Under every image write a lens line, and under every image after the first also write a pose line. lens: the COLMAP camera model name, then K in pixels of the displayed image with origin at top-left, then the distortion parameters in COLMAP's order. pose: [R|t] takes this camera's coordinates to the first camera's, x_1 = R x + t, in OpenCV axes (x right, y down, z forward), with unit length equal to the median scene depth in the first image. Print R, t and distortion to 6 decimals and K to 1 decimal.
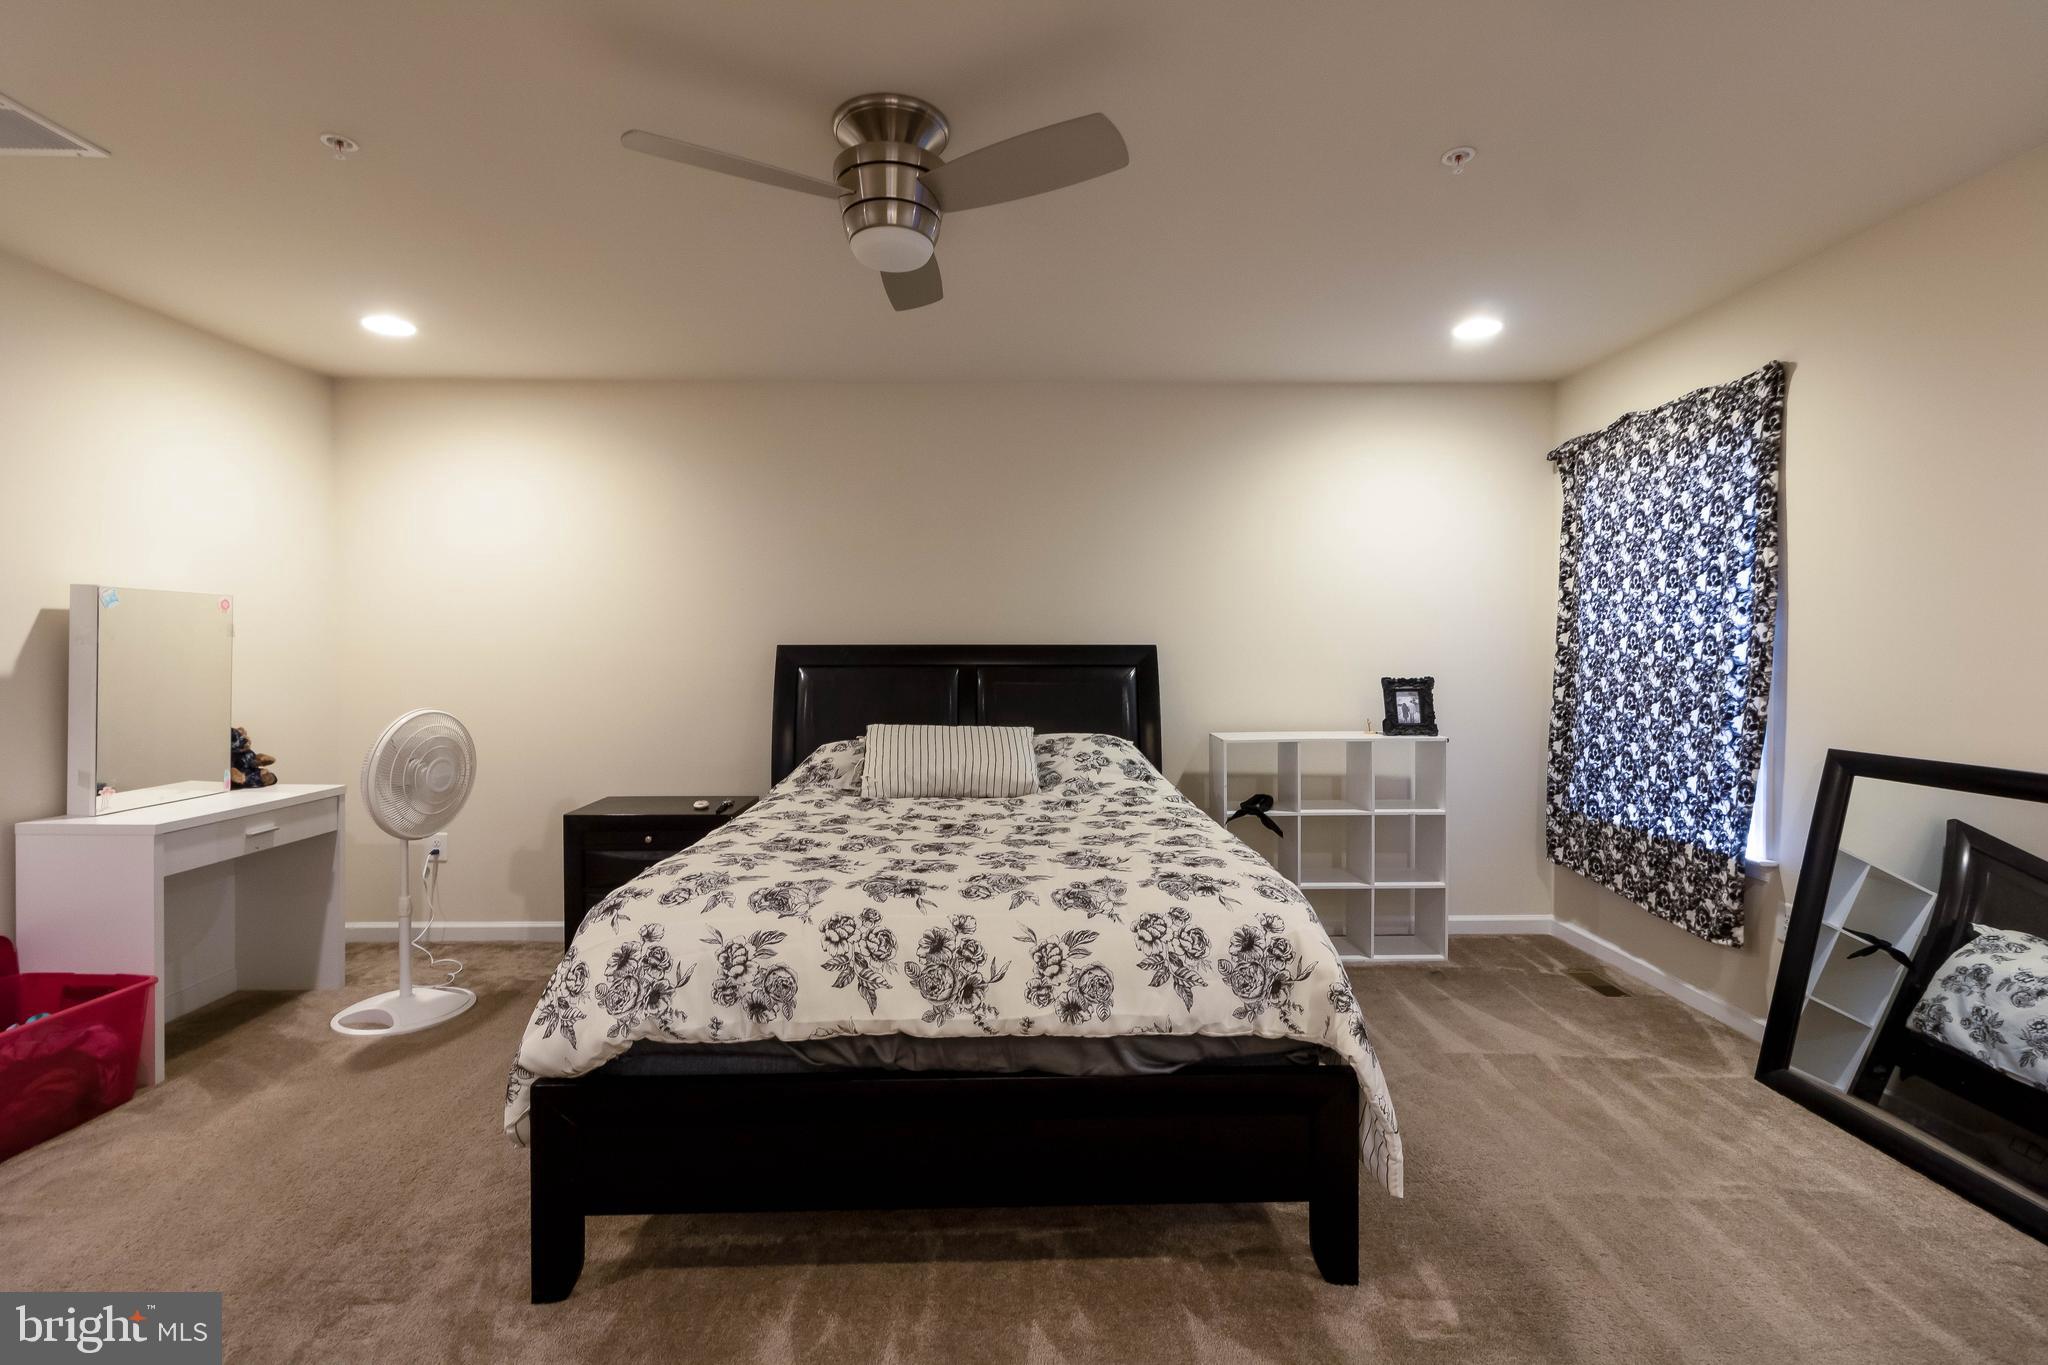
lens RADIAL K [[949.6, 0, 1040.1], [0, 949.6, 660.4], [0, 0, 1]] dist [0.002071, 0.000363]
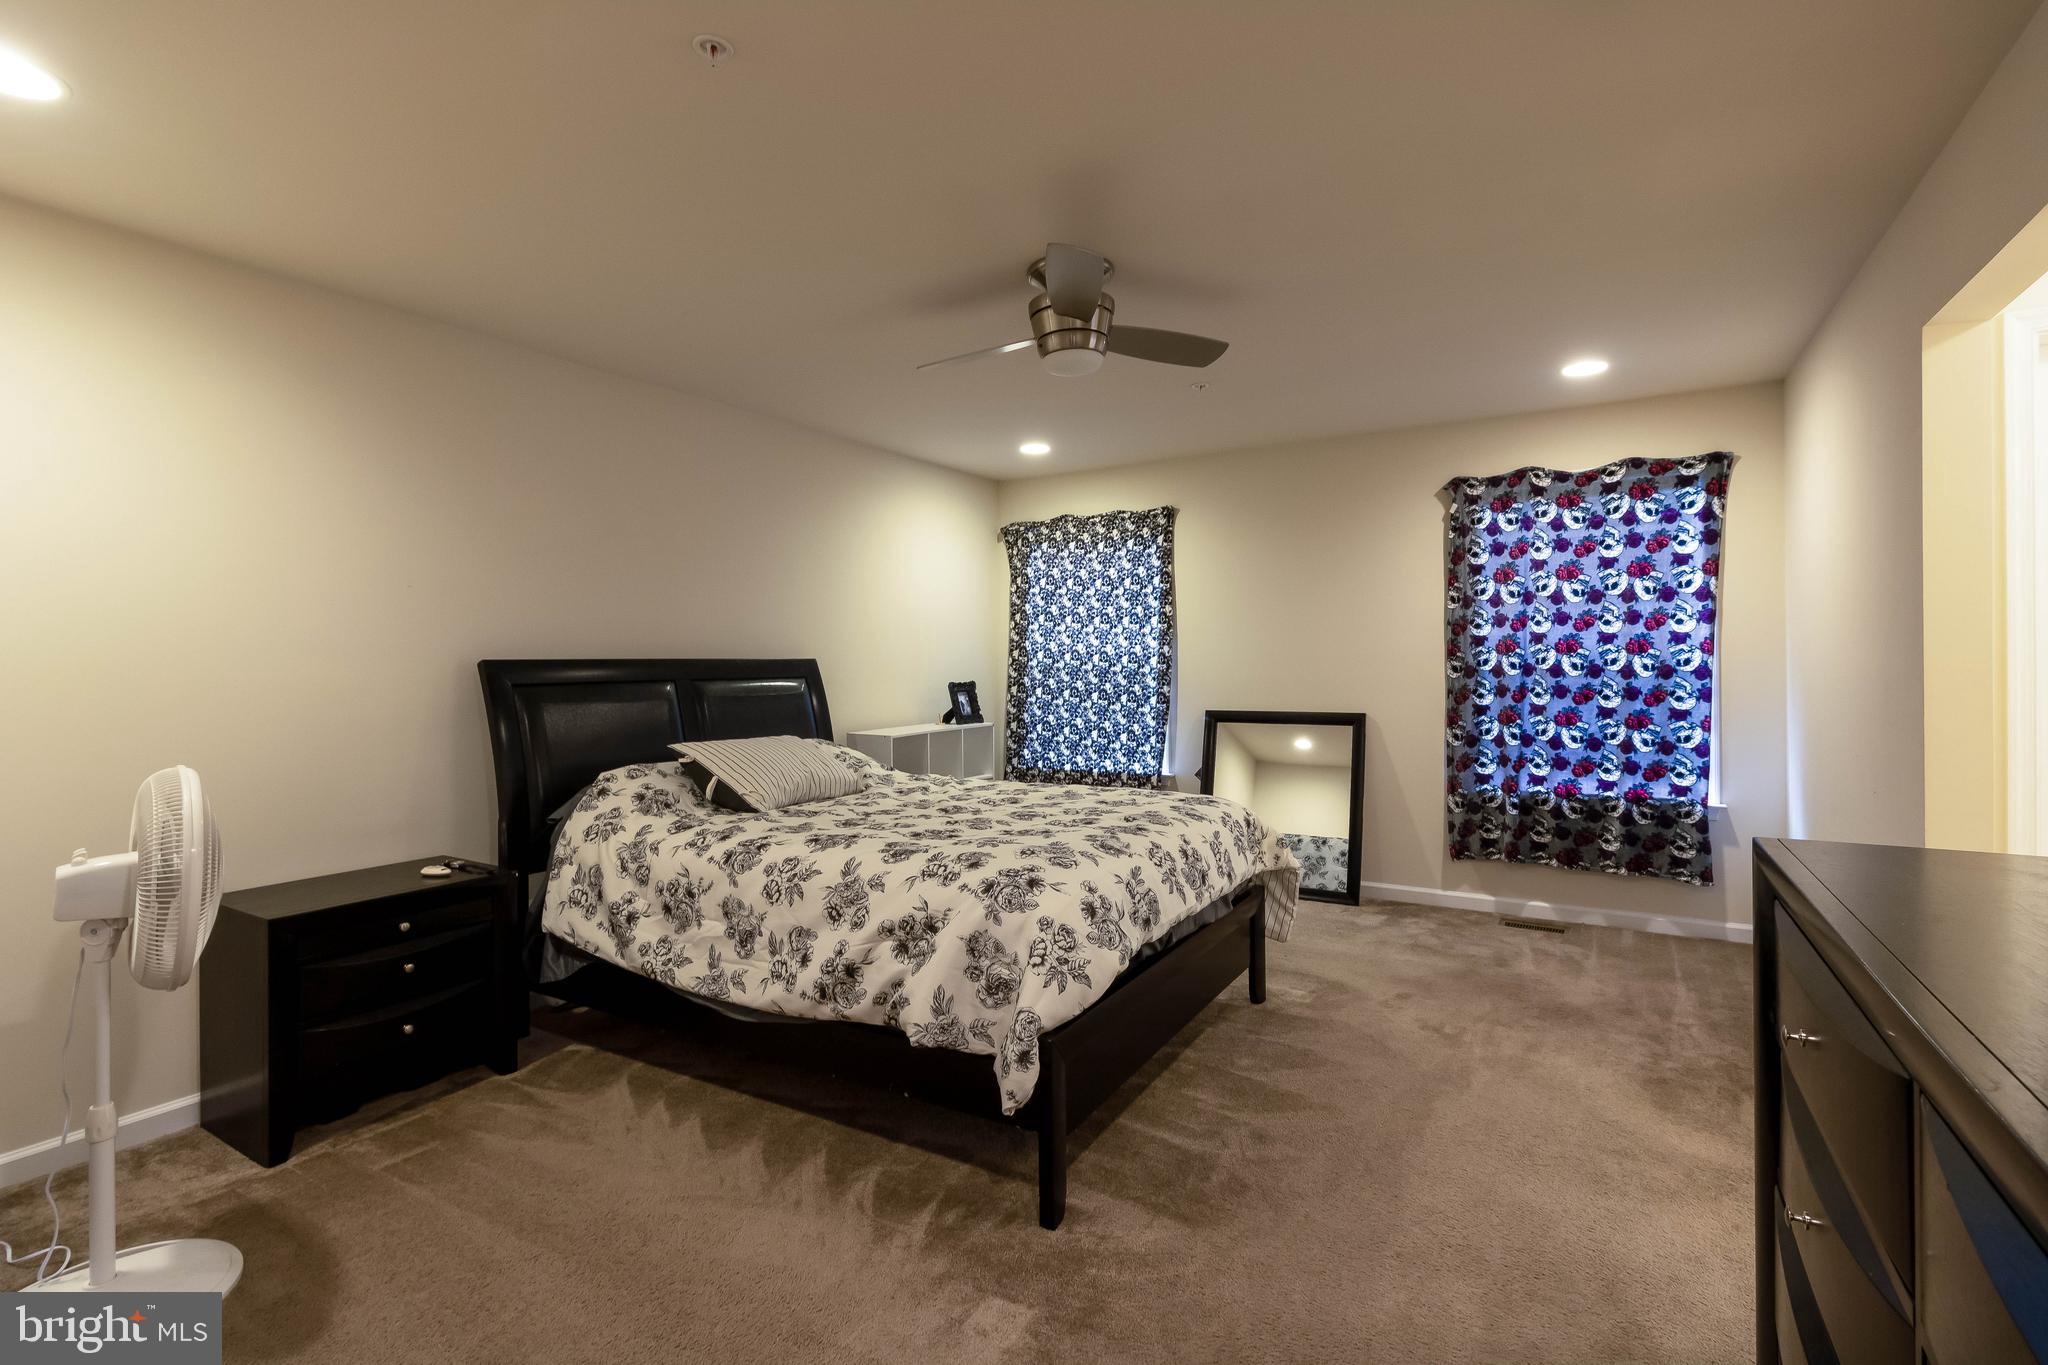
lens RADIAL K [[939.1, 0, 1024.6], [0, 939.1, 661.9], [0, 0, 1]] dist [0.000894, 0.000408]
pose [[0.537048, -0.004907, 0.843537, -0.842353], [0.017973, 0.999823, -0.005627, -0.002194], [-0.843360, 0.018182, 0.537041, 0.228200]]
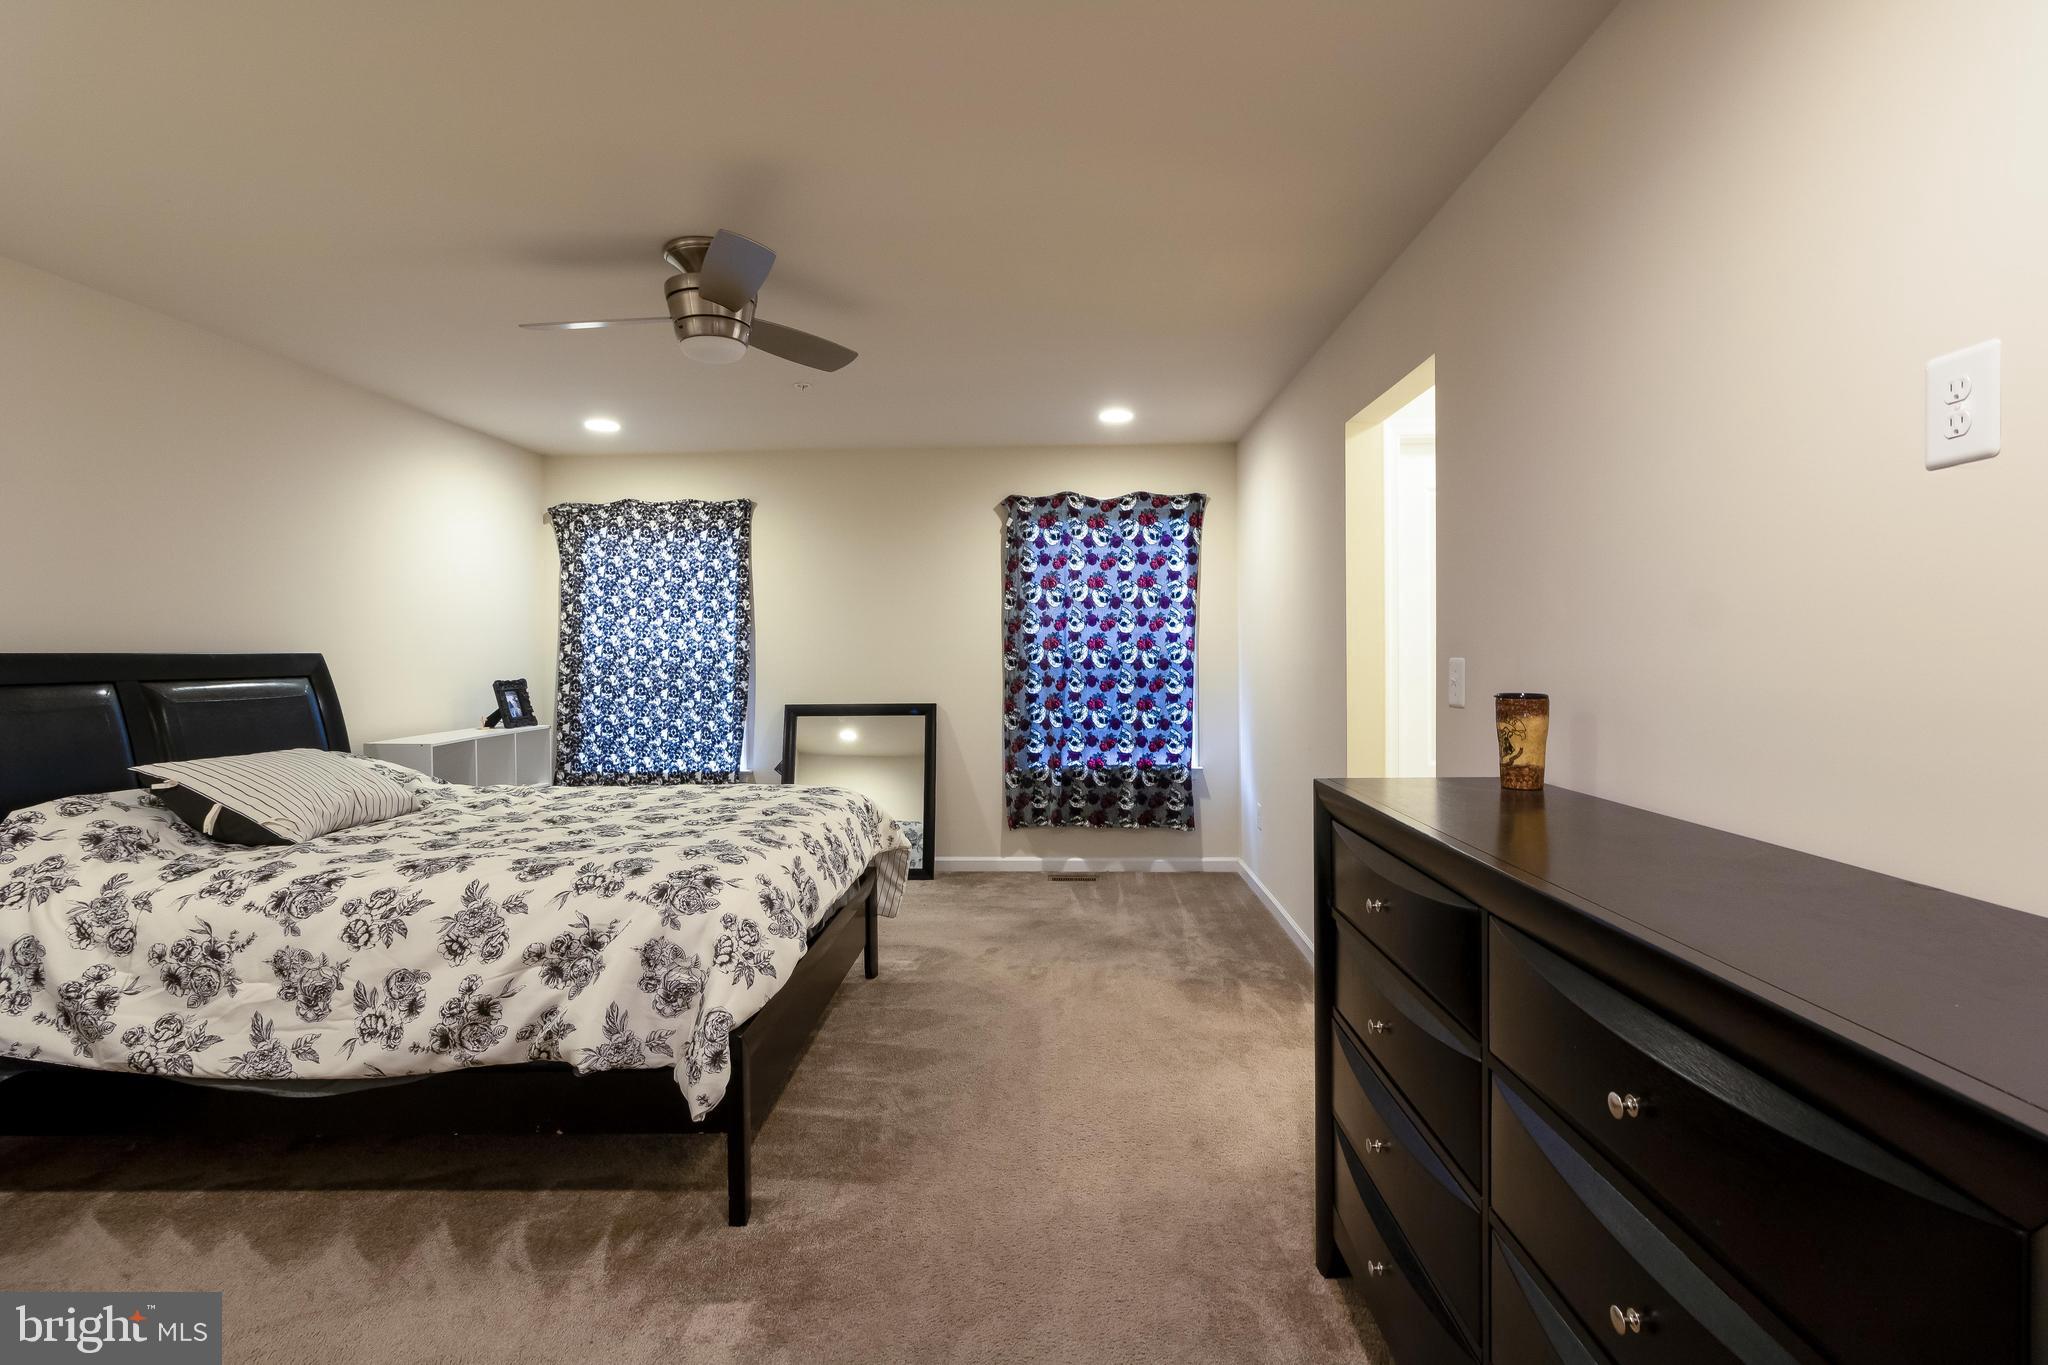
lens RADIAL K [[939.1, 0, 1024.6], [0, 939.1, 661.9], [0, 0, 1]] dist [0.000894, 0.000408]
pose [[0.055162, -0.010007, 0.998427, -0.916181], [0.020069, 0.999759, 0.008911, -0.003199], [-0.998276, 0.019545, 0.055349, 0.328593]]
